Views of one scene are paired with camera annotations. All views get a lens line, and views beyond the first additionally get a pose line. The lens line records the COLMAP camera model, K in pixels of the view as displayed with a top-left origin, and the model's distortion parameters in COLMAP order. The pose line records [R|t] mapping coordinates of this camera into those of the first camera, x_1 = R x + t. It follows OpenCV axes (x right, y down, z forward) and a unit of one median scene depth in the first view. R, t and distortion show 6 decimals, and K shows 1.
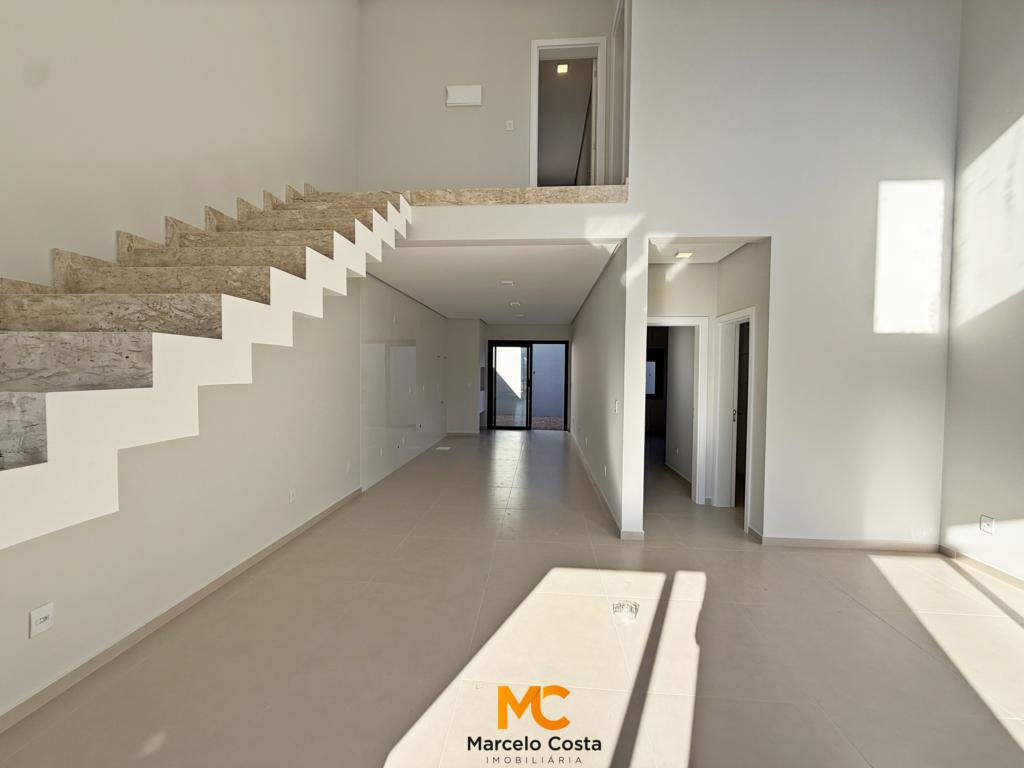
lens RADIAL K [[407.7, 0, 509.0], [0, 407.7, 382.0], [0, 0, 1]] dist [-0.002007, 0.000312]
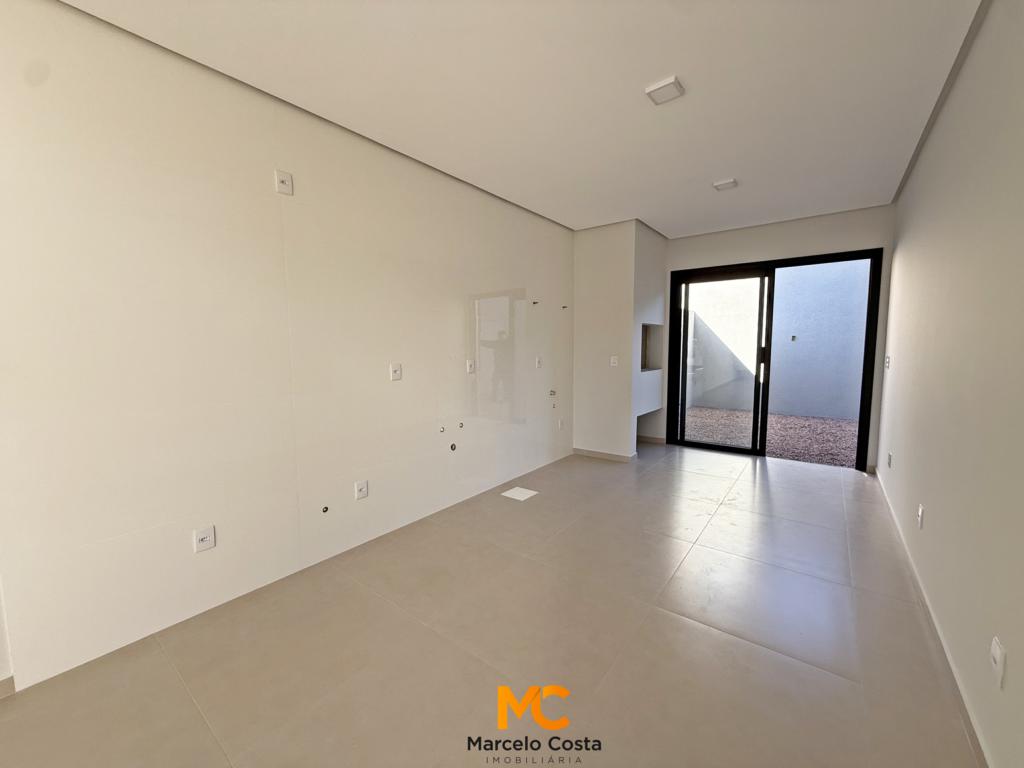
lens RADIAL K [[407.7, 0, 507.9], [0, 407.7, 378.6], [0, 0, 1]] dist [-0.002007, 0.000312]
pose [[0.832564, 0.031267, -0.553046, 0.181675], [0.001150, 0.998306, 0.058171, 0.004103], [0.553928, -0.049067, 0.831117, 1.279289]]
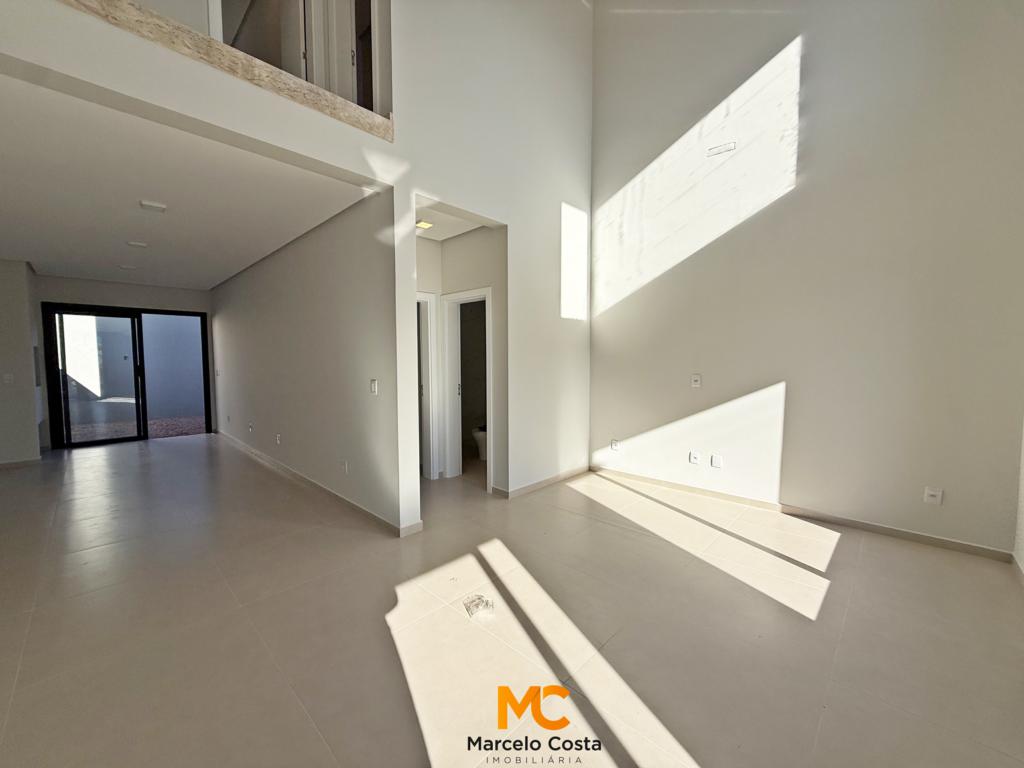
lens RADIAL K [[407.7, 0, 510.4], [0, 407.7, 384.7], [0, 0, 1]] dist [-0.002007, 0.000312]
pose [[0.634685, -0.061385, 0.770329, -0.226751], [0.030021, 0.998046, 0.054796, 0.017769], [-0.772188, -0.011653, 0.635288, 0.265156]]
